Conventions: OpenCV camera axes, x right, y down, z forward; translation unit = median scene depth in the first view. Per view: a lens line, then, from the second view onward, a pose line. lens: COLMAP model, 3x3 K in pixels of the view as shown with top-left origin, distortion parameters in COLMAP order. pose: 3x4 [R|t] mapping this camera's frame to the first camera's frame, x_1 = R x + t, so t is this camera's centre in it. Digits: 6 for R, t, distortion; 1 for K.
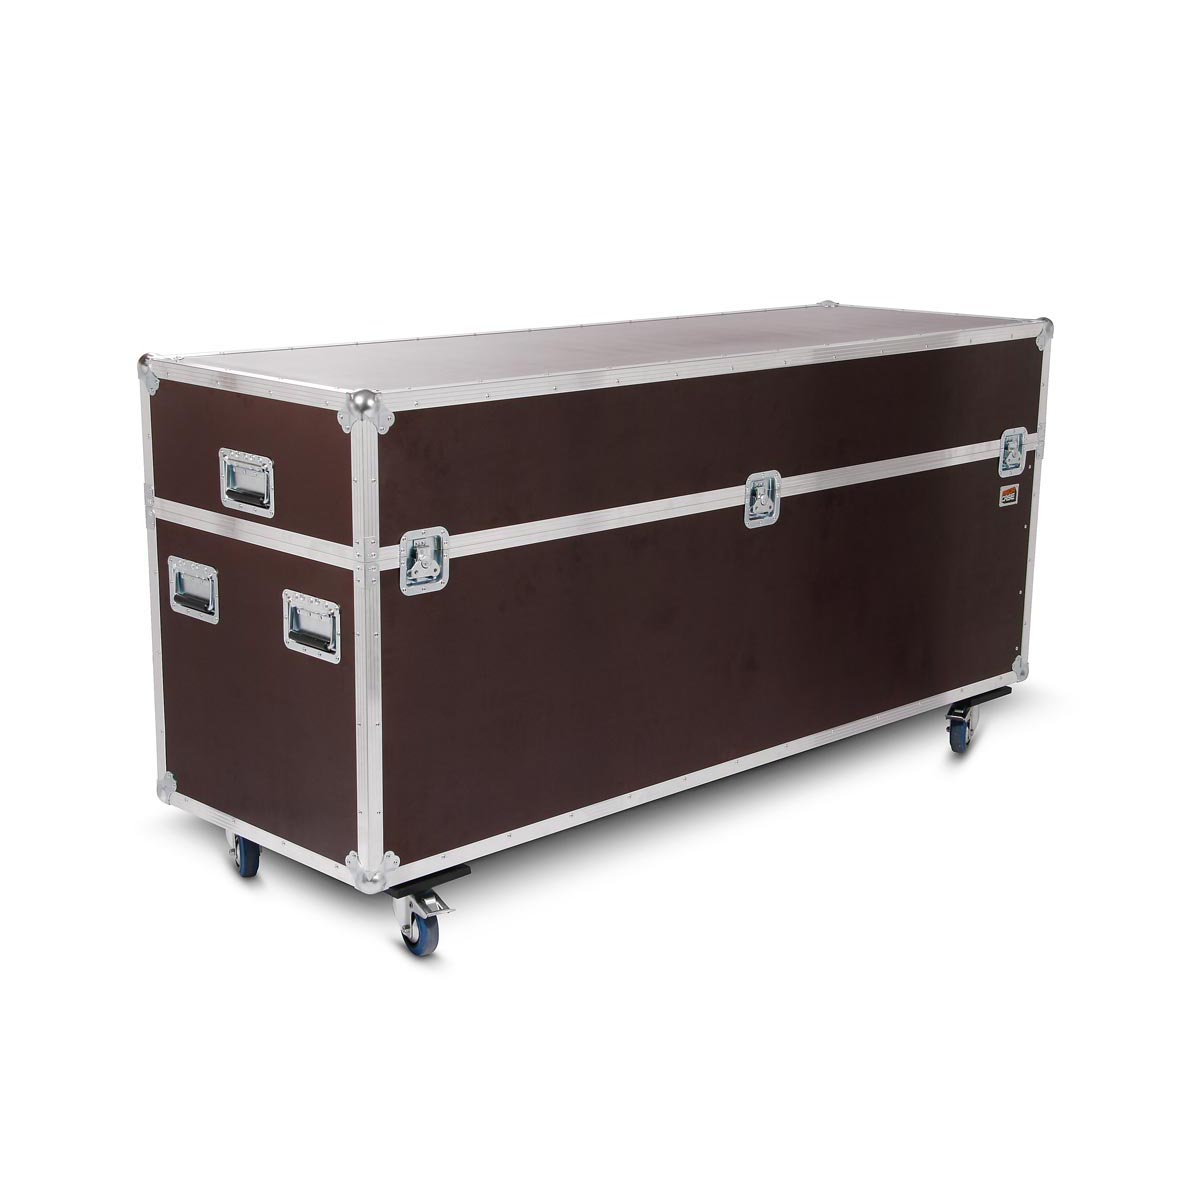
lens RADIAL K [[1957.5, 0, 632.6], [0, 1957.5, 597.6], [0, 0, 1]] dist [0.164368, -0.004119]
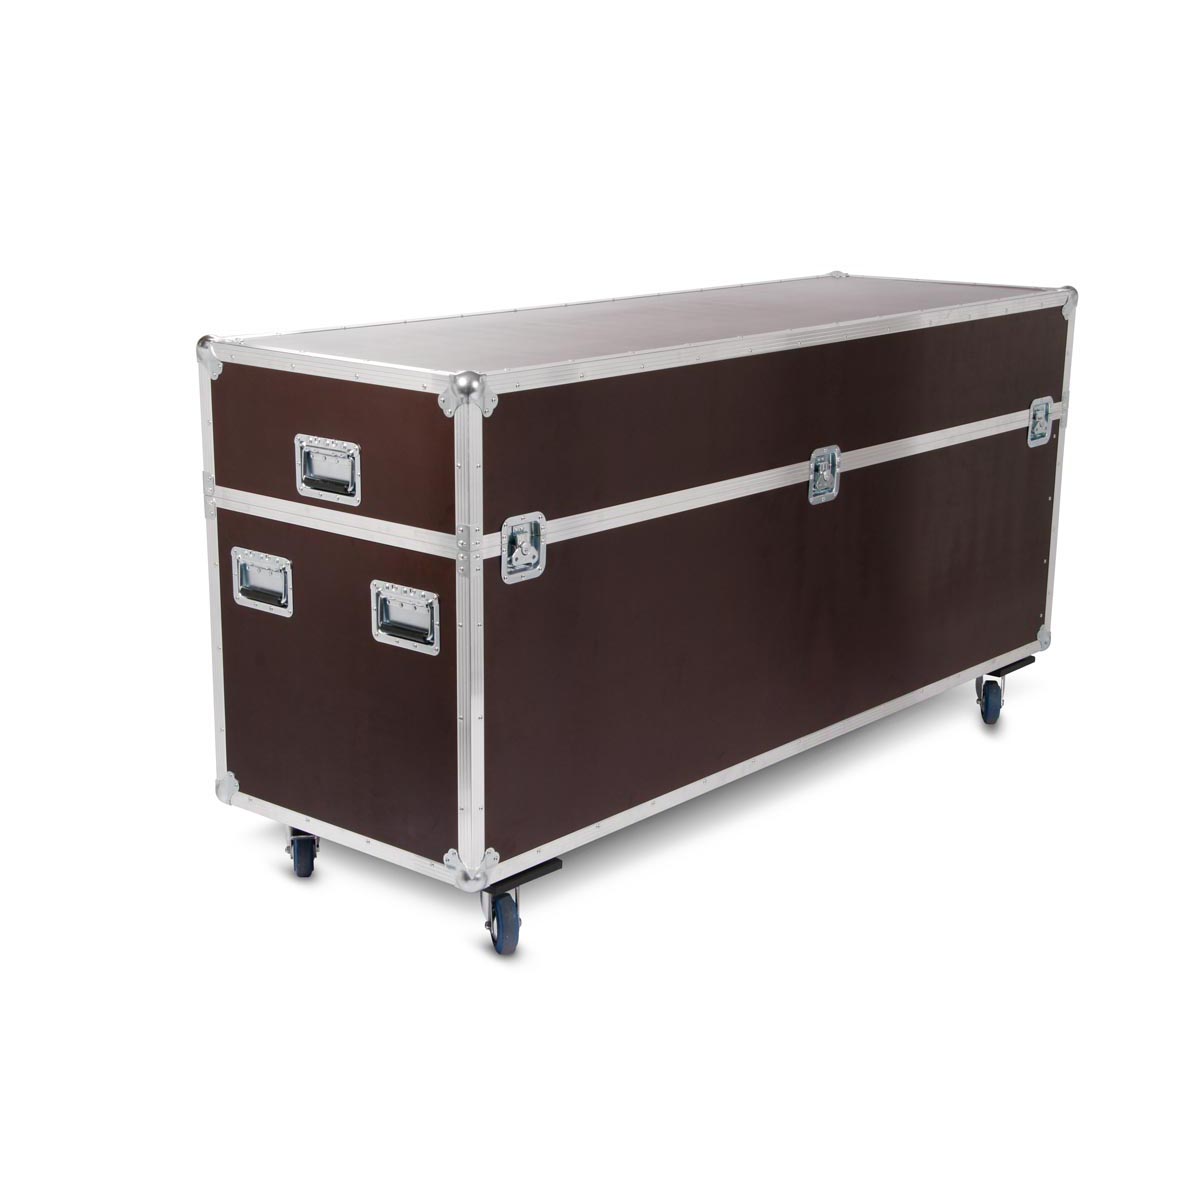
lens RADIAL K [[1957.5, 0, 632.6], [0, 1957.5, 597.6], [0, 0, 1]] dist [0.164368, -0.004119]
pose [[0.995119, -0.024673, 0.095546, -0.140287], [0.023034, 0.999569, 0.018227, -0.009995], [-0.095954, -0.015938, 0.995258, 0.032043]]
